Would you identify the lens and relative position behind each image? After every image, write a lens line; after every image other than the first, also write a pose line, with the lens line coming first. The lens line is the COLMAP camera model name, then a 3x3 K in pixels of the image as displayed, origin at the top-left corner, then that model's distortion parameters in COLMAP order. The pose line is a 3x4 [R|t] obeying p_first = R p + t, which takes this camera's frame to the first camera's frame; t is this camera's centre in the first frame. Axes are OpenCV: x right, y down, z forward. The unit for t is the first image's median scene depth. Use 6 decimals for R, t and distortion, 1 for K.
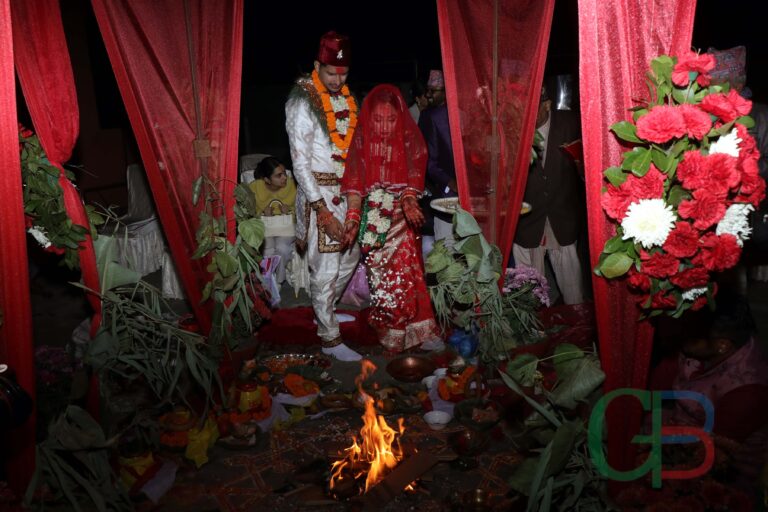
lens RADIAL K [[645.0, 0, 380.3], [0, 645.0, 255.7], [0, 0, 1]] dist [0.036237, -0.074699]
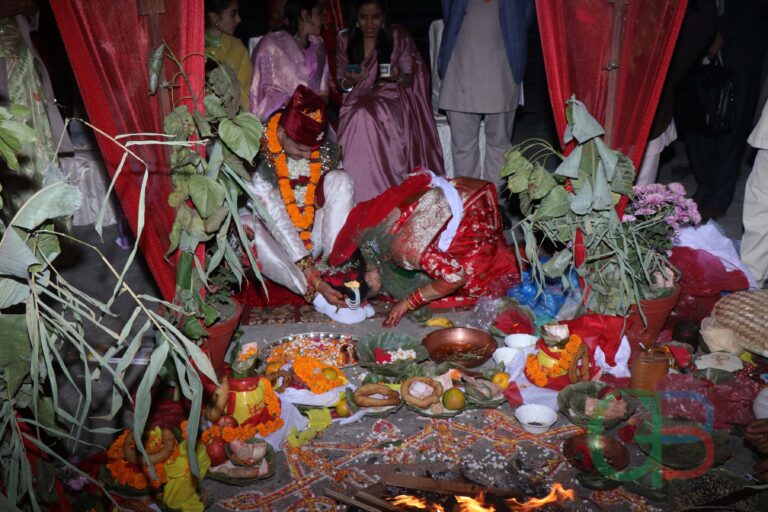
lens RADIAL K [[833.3, 0, 383.2], [0, 833.3, 261.9], [0, 0, 1]] dist [0.016361, 0.000000]
pose [[0.994470, -0.036164, 0.098602, -0.141735], [0.023437, 0.991587, 0.127301, -0.018318], [-0.102376, -0.124286, 0.986951, 0.180604]]
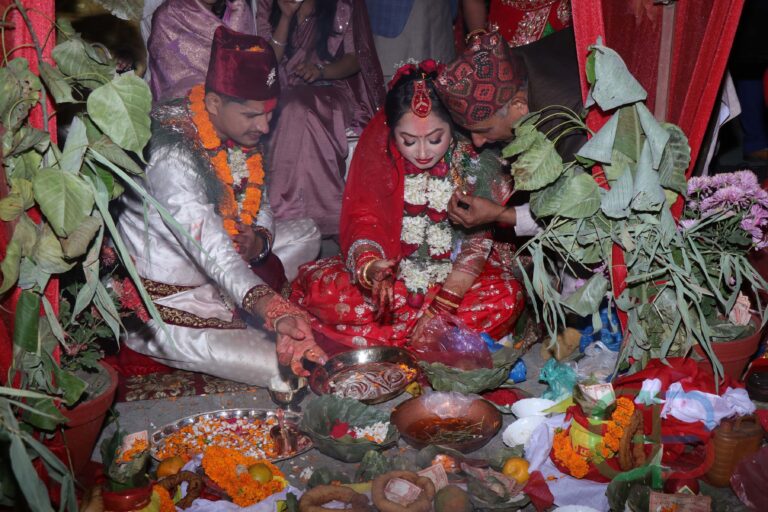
lens RADIAL K [[1036.8, 0, 378.9], [0, 1036.8, 260.4], [0, 0, 1]] dist [0.073650, 0.000000]
pose [[0.977531, -0.059008, 0.202363, -0.171565], [0.042863, 0.995606, 0.083257, 0.007858], [-0.206387, -0.072713, 0.975765, 0.335246]]
